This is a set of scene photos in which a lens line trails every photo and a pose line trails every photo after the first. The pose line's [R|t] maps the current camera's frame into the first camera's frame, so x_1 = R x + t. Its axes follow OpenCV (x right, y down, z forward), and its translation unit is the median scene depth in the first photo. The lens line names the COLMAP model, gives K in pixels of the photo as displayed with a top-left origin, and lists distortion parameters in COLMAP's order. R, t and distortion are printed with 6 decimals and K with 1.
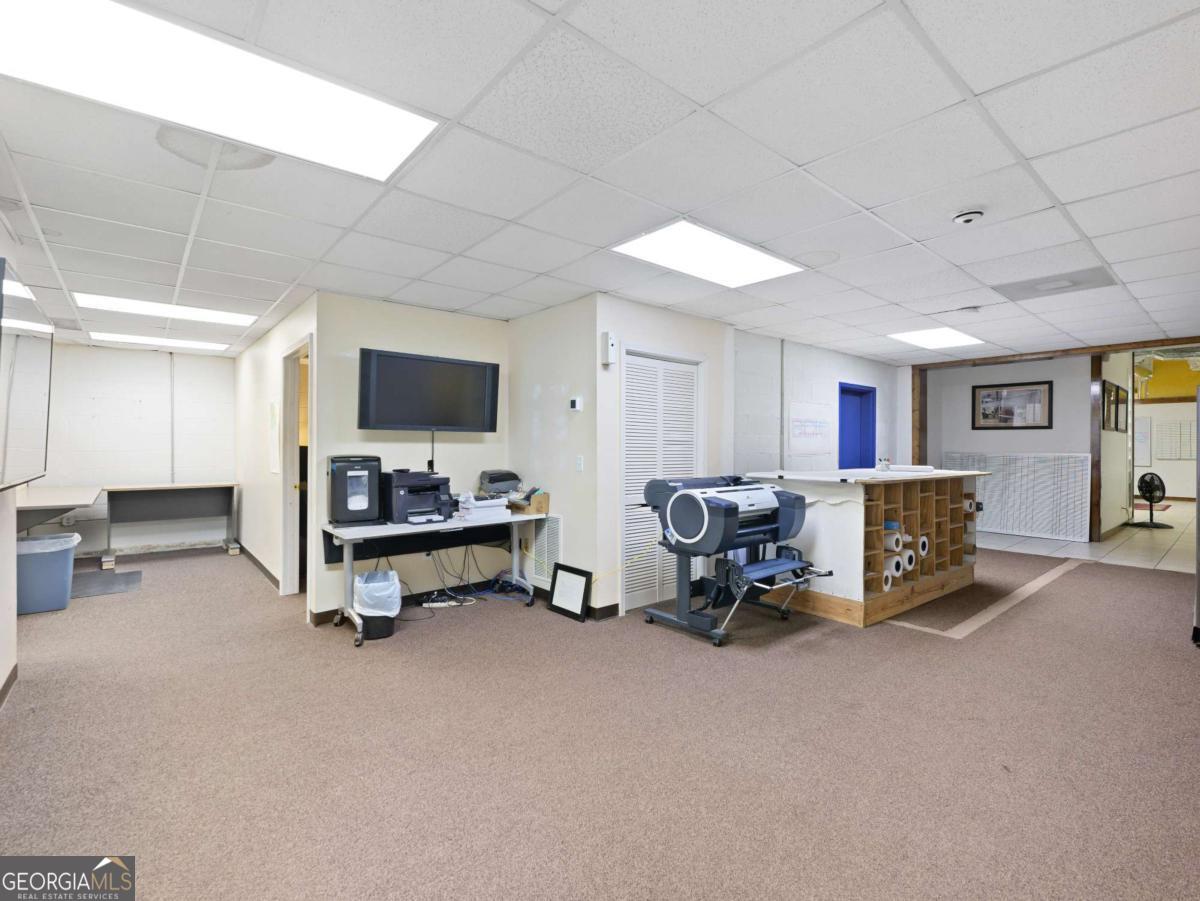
lens RADIAL K [[551.6, 0, 596.1], [0, 551.6, 449.7], [0, 0, 1]] dist [0.001409, 0.000065]
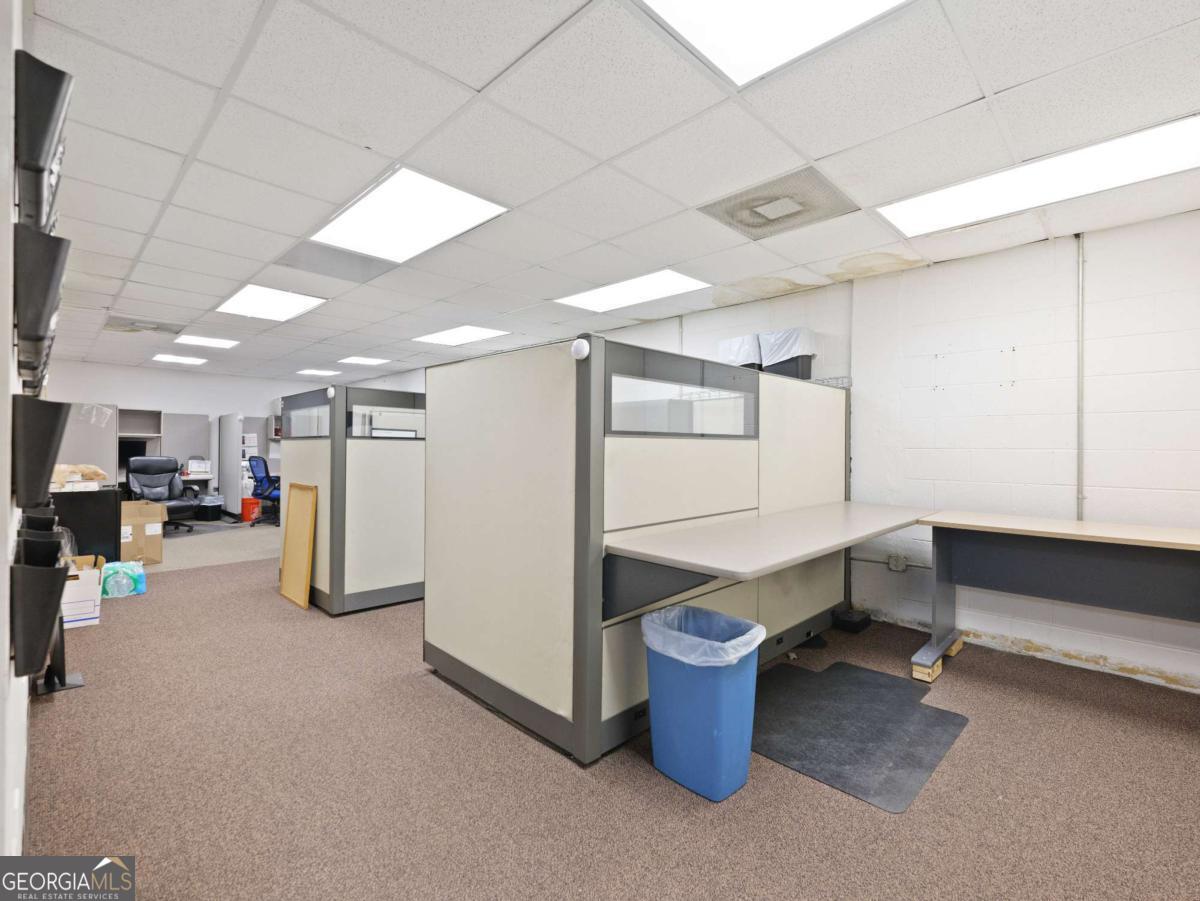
lens RADIAL K [[551.6, 0, 596.0], [0, 551.6, 449.1], [0, 0, 1]] dist [0.001409, 0.000065]
pose [[0.090796, 0.002407, -0.995867, -0.355808], [-0.005729, 0.999982, 0.001895, 0.004197], [0.995853, 0.005533, 0.090809, 0.571217]]
